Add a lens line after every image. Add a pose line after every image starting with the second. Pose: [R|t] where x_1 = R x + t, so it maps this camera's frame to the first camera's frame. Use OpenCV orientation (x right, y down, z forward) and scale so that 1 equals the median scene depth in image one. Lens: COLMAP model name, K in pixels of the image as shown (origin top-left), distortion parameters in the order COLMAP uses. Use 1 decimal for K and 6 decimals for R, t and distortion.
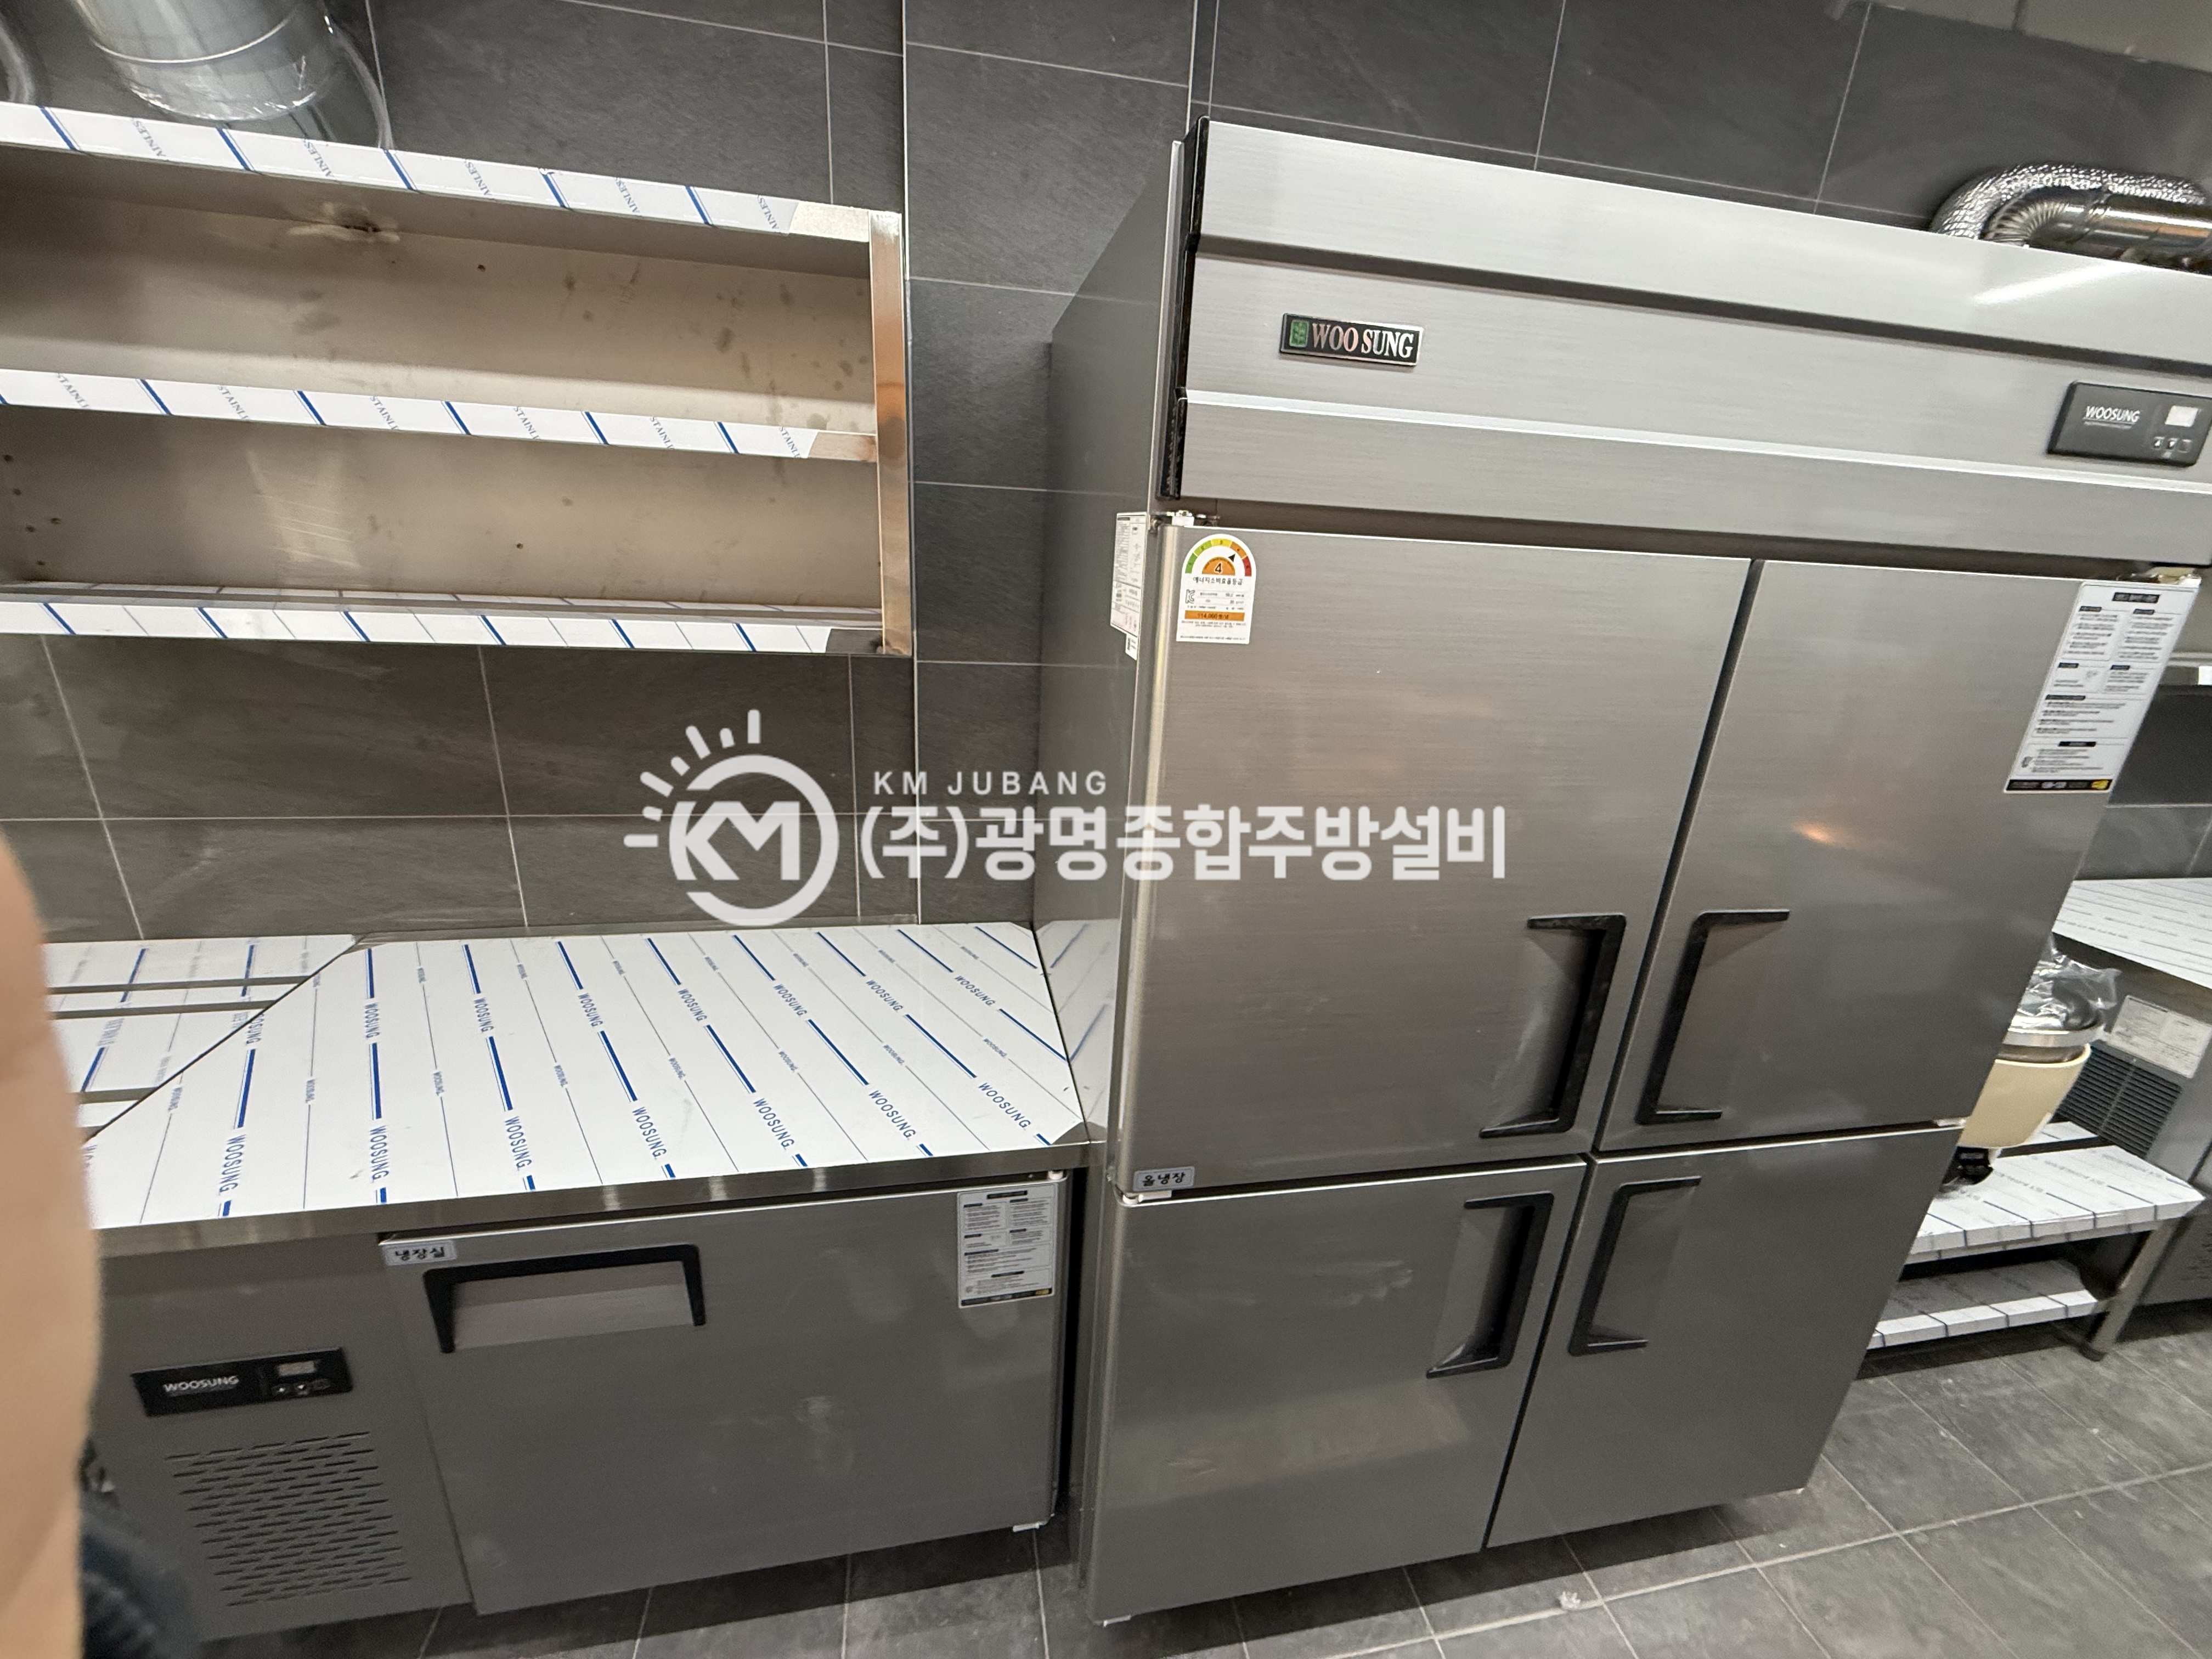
lens RADIAL K [[875.3, 0, 1106.0], [0, 875.3, 829.5], [0, 0, 1]] dist [-0.000629, 0.000027]
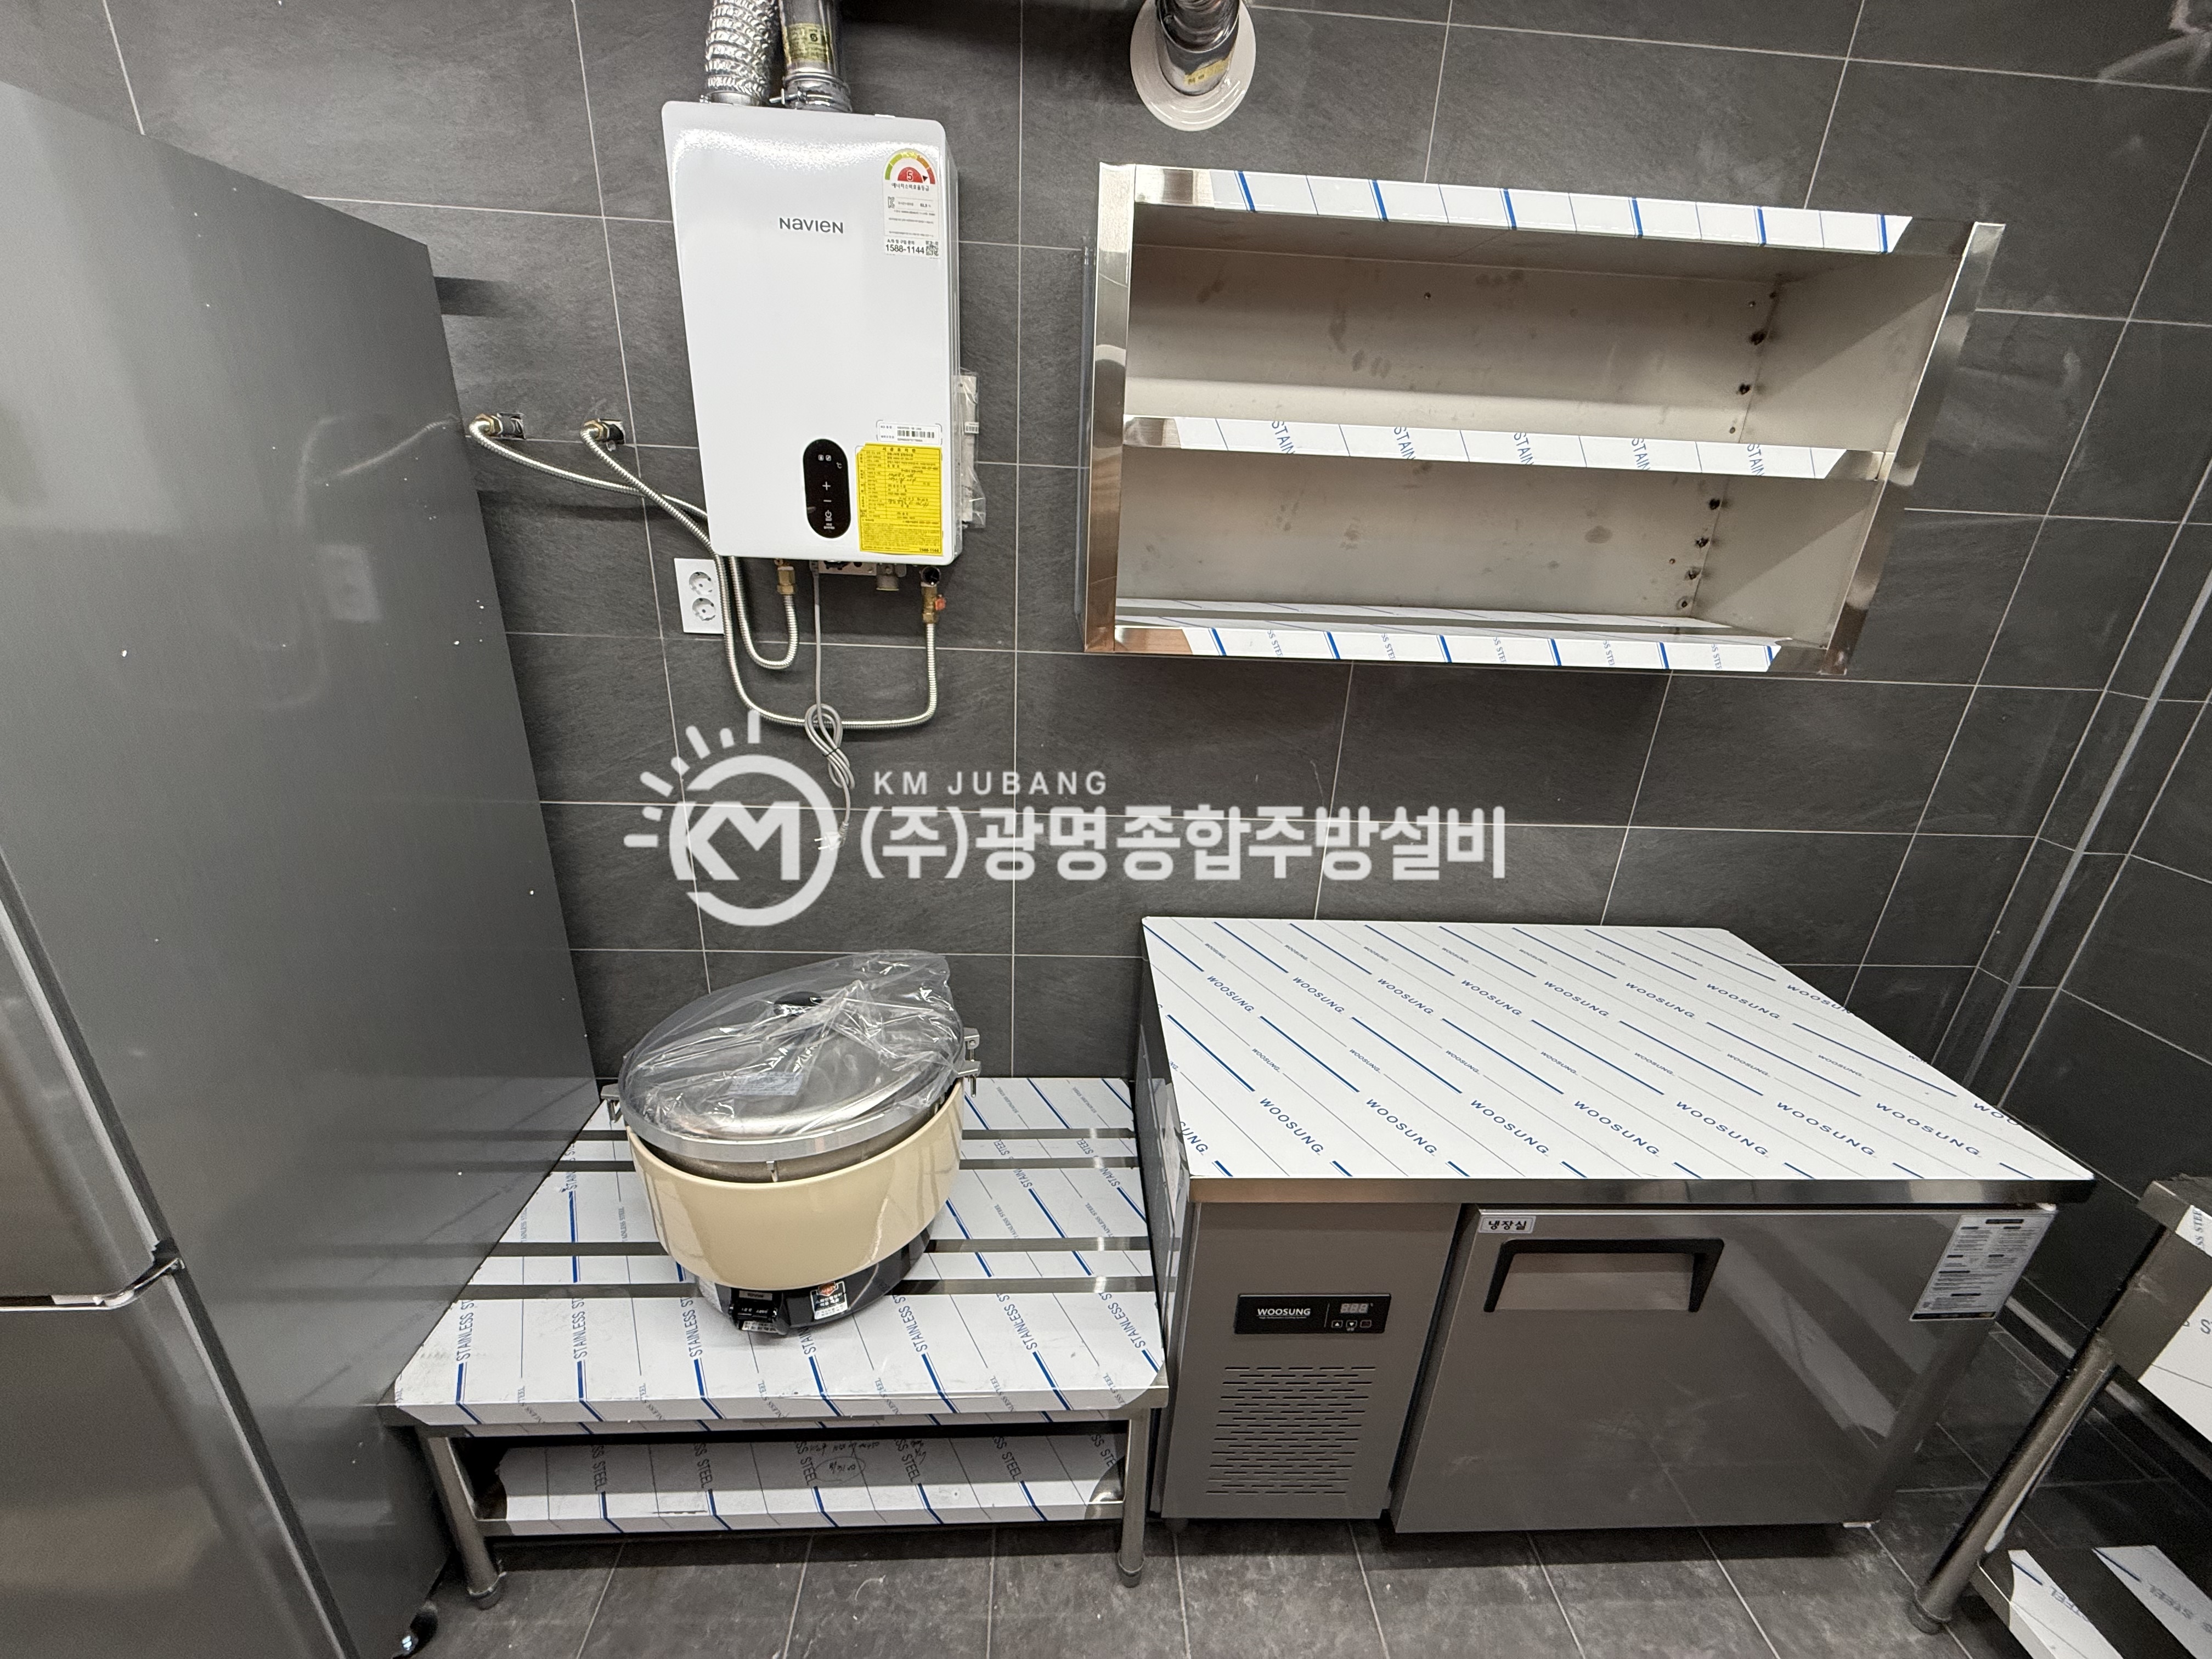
lens RADIAL K [[895.4, 0, 1100.9], [0, 895.4, 858.8], [0, 0, 1]] dist [0.005692, -0.001218]
pose [[0.988045, 0.042068, -0.148314, -0.933013], [-0.032320, 0.997193, 0.067535, -0.037000], [0.150739, -0.061934, 0.986632, -0.152486]]
